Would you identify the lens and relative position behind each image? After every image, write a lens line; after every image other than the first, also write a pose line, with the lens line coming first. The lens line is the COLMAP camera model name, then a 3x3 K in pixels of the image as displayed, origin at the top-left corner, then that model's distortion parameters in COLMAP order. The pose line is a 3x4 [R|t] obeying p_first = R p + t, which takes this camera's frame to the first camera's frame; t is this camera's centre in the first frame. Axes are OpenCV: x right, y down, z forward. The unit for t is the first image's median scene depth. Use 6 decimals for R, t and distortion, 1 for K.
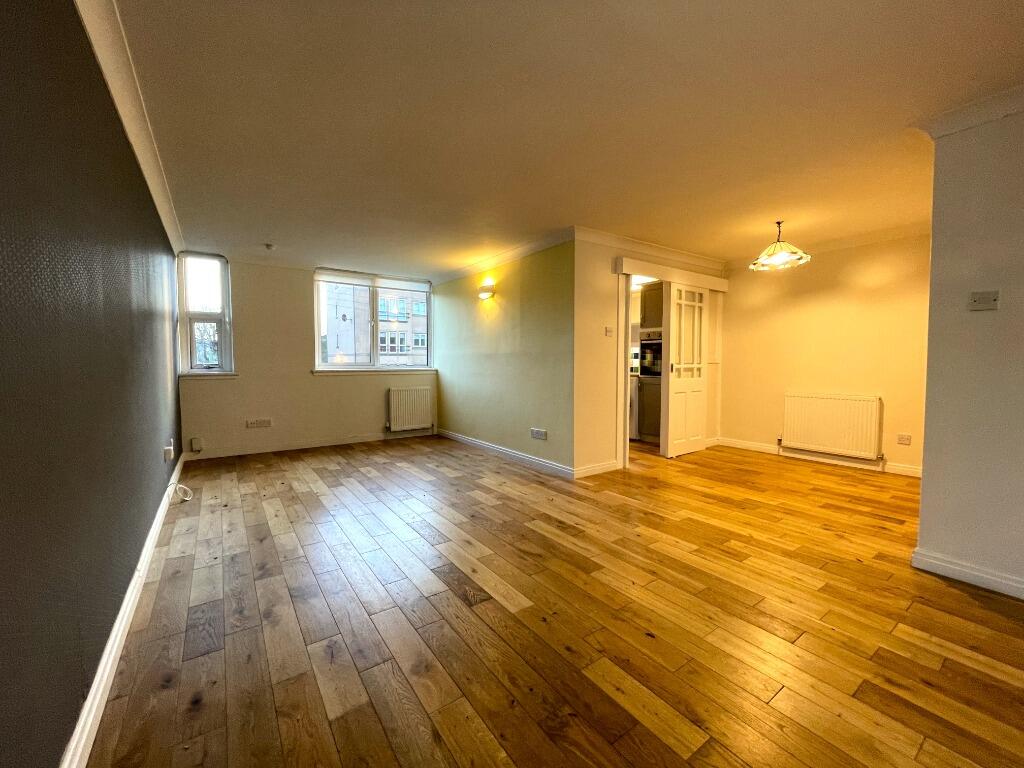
lens RADIAL K [[414.8, 0, 510.7], [0, 414.8, 384.0], [0, 0, 1]] dist [-0.002089, 0.000009]
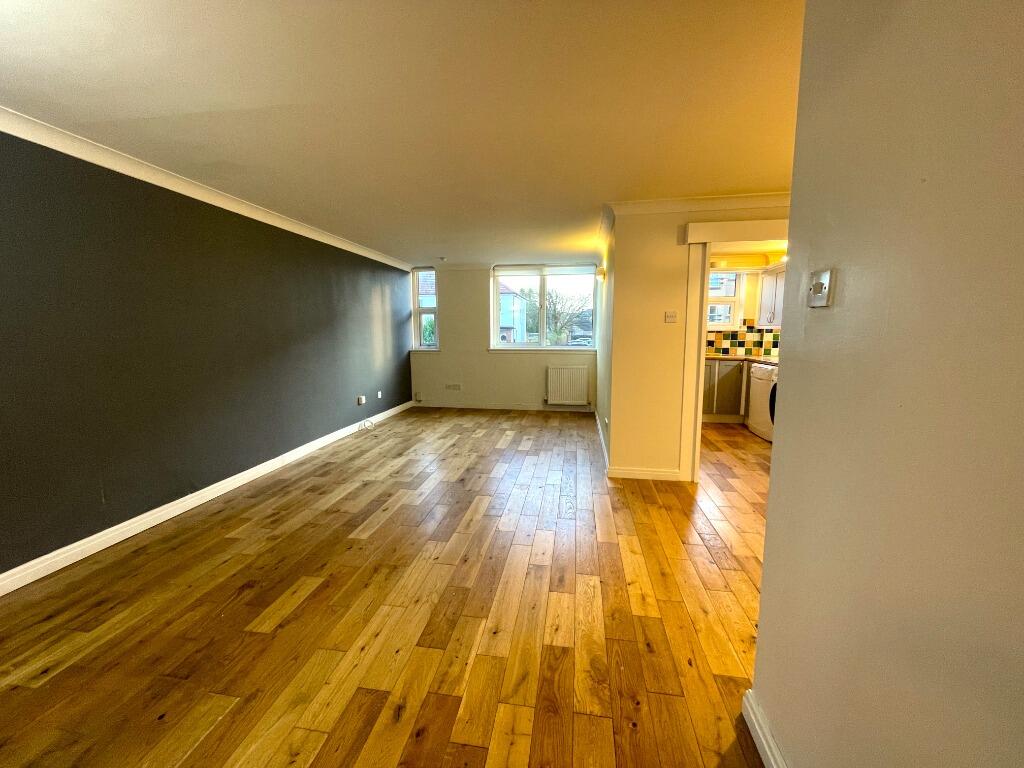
lens RADIAL K [[414.8, 0, 508.2], [0, 414.8, 382.0], [0, 0, 1]] dist [-0.002089, 0.000009]
pose [[0.714364, 0.086050, -0.694464, 0.599812], [-0.036256, 0.995629, 0.086072, -0.056502], [0.698835, -0.036309, 0.714361, 0.170220]]
